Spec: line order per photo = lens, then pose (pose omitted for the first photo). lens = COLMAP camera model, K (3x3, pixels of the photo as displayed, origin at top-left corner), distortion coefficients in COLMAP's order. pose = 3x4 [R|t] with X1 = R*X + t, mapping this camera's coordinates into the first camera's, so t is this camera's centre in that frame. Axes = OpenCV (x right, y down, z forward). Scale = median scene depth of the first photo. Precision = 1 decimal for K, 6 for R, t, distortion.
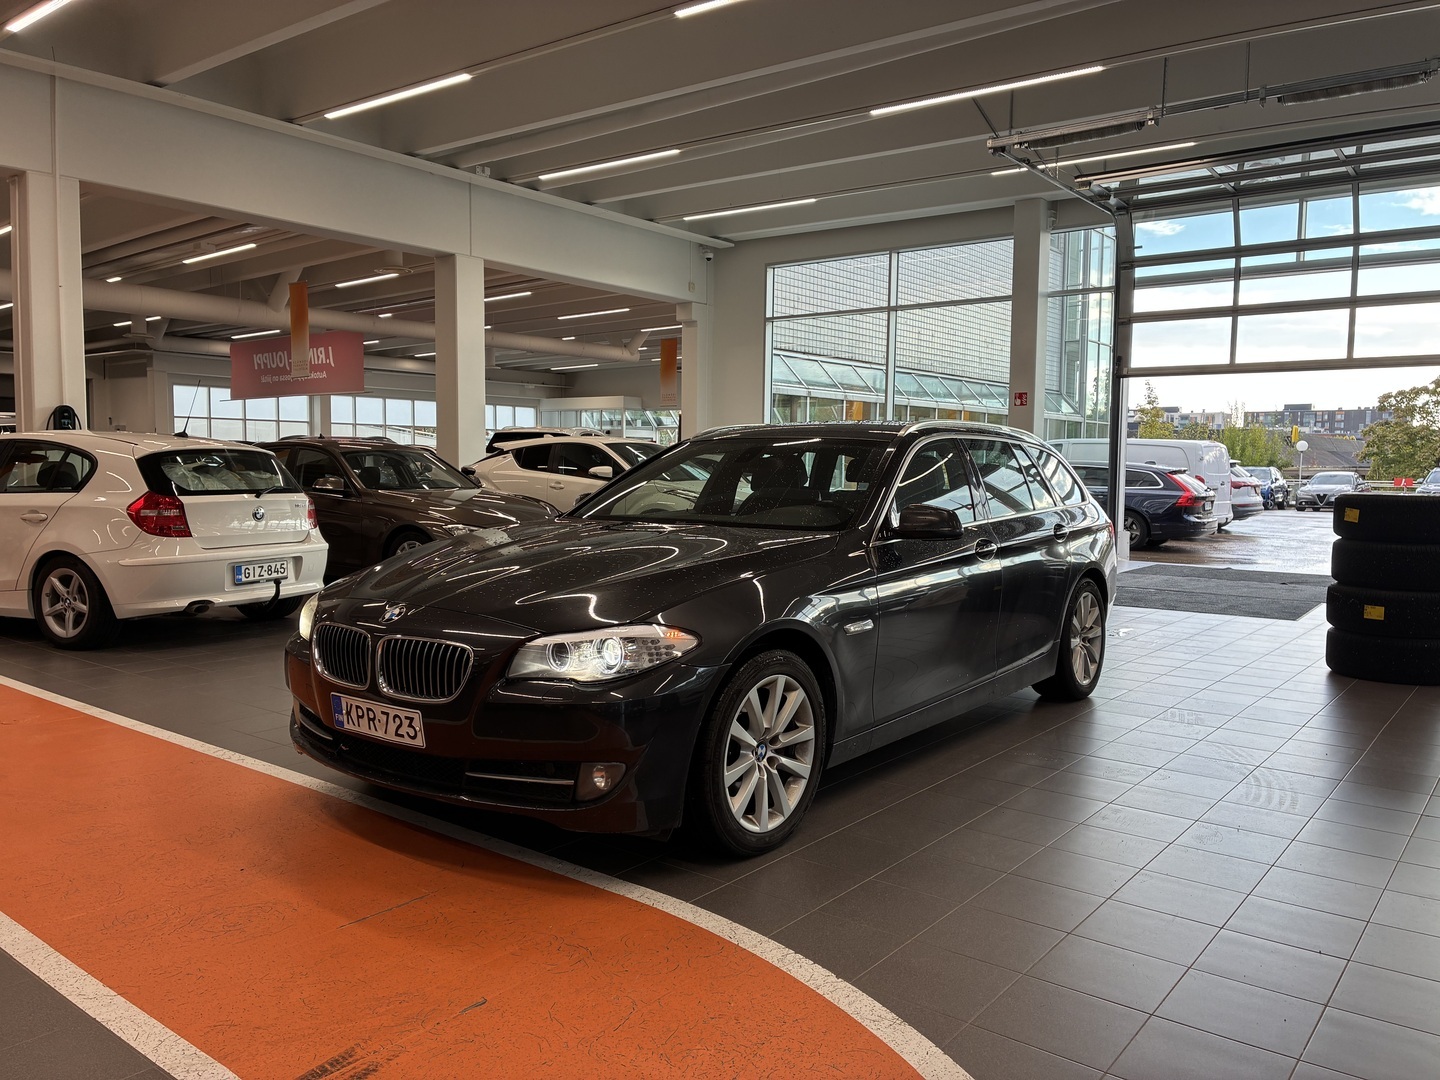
lens RADIAL K [[1089.4, 0, 717.2], [0, 1089.4, 543.6], [0, 0, 1]] dist [0.042380, -0.041314]
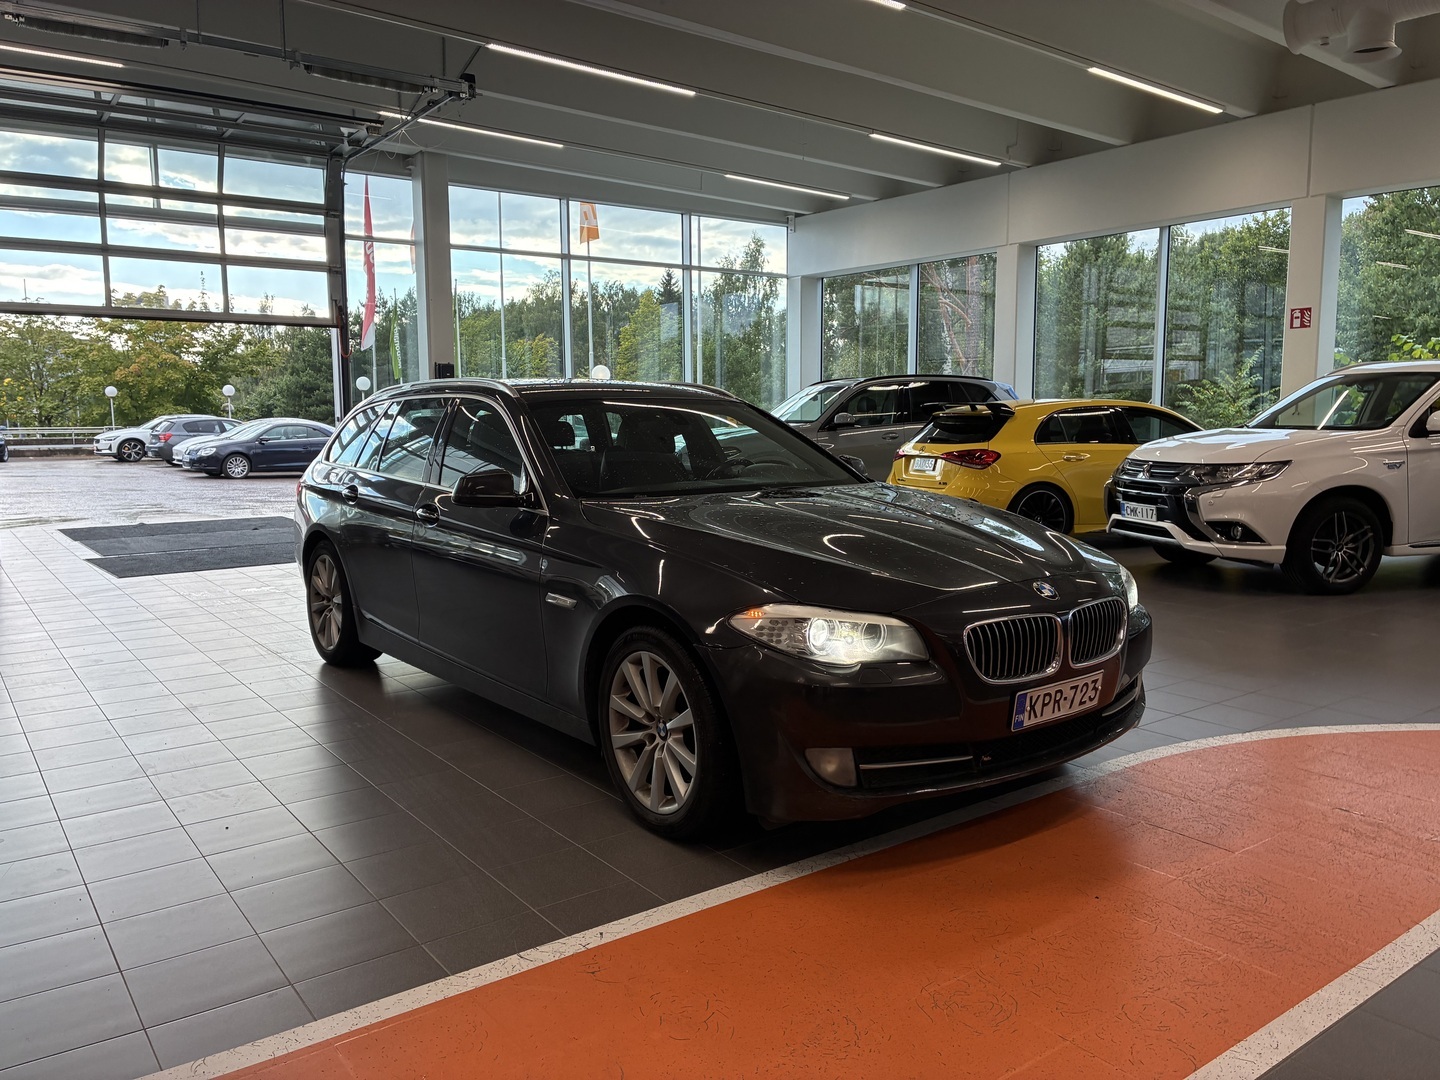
lens RADIAL K [[1089.4, 0, 716.4], [0, 1089.4, 541.6], [0, 0, 1]] dist [0.042380, -0.041314]
pose [[0.265788, -0.128105, 0.955482, -0.334365], [0.080722, 0.990608, 0.110360, -0.027714], [-0.960646, 0.047796, 0.273632, 0.263764]]
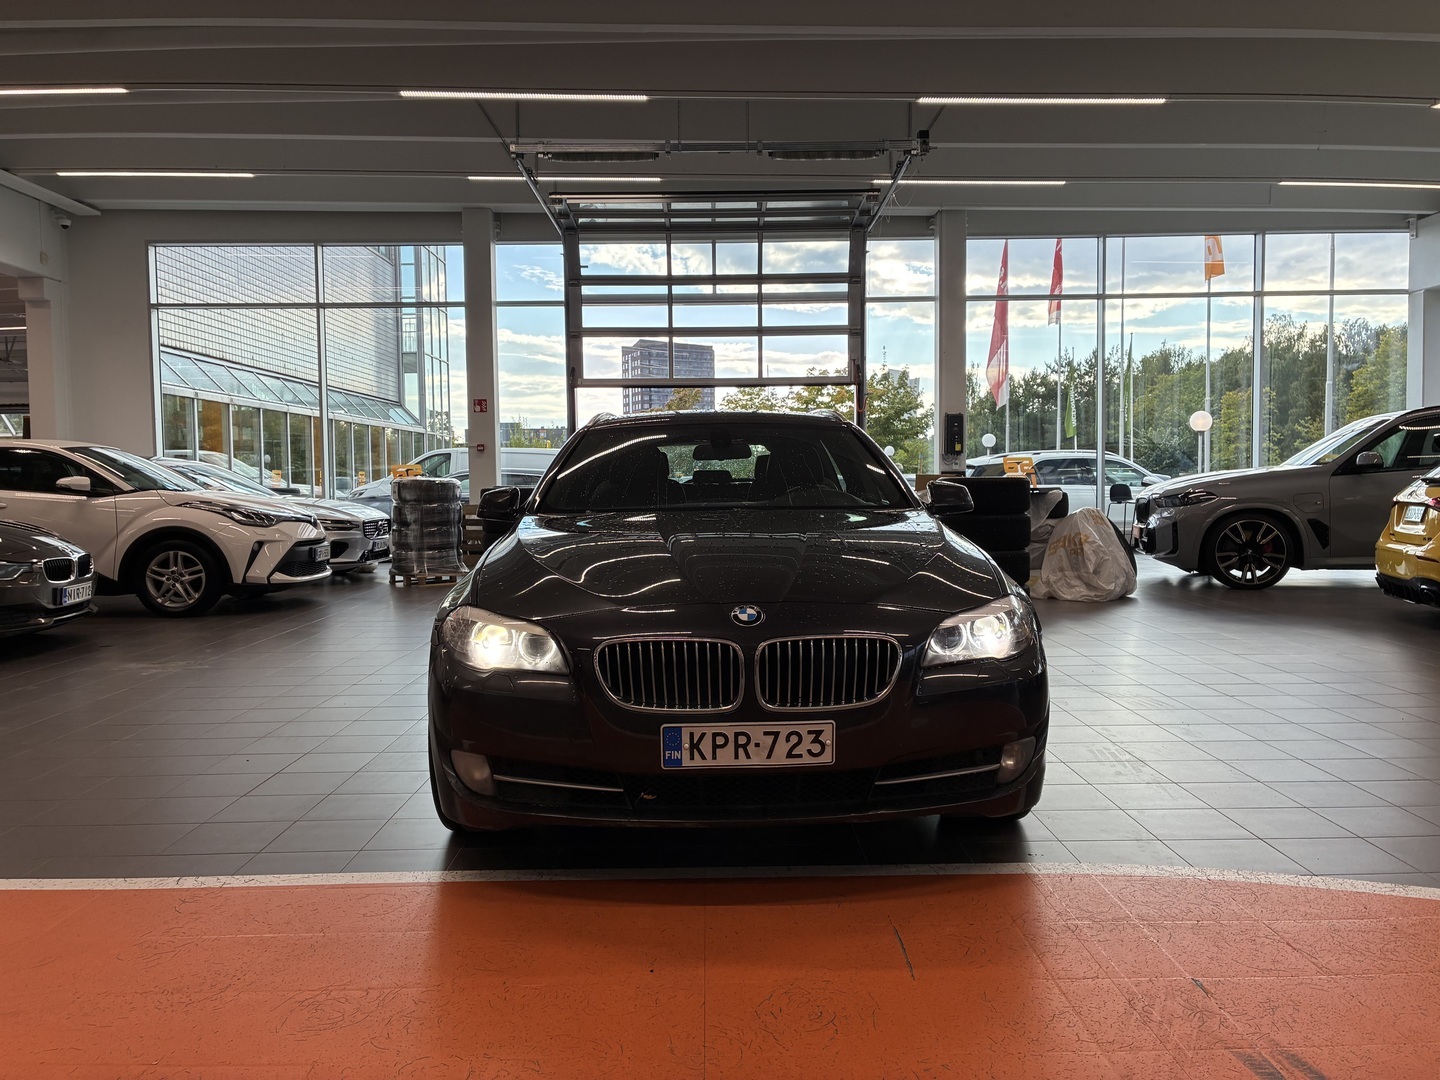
lens RADIAL K [[1089.4, 0, 717.7], [0, 1089.4, 535.1], [0, 0, 1]] dist [0.042380, -0.041314]
pose [[0.781388, -0.054192, 0.621688, -0.214170], [0.067927, 0.997689, 0.001591, 0.000400], [-0.620338, 0.040986, 0.783263, 0.095428]]
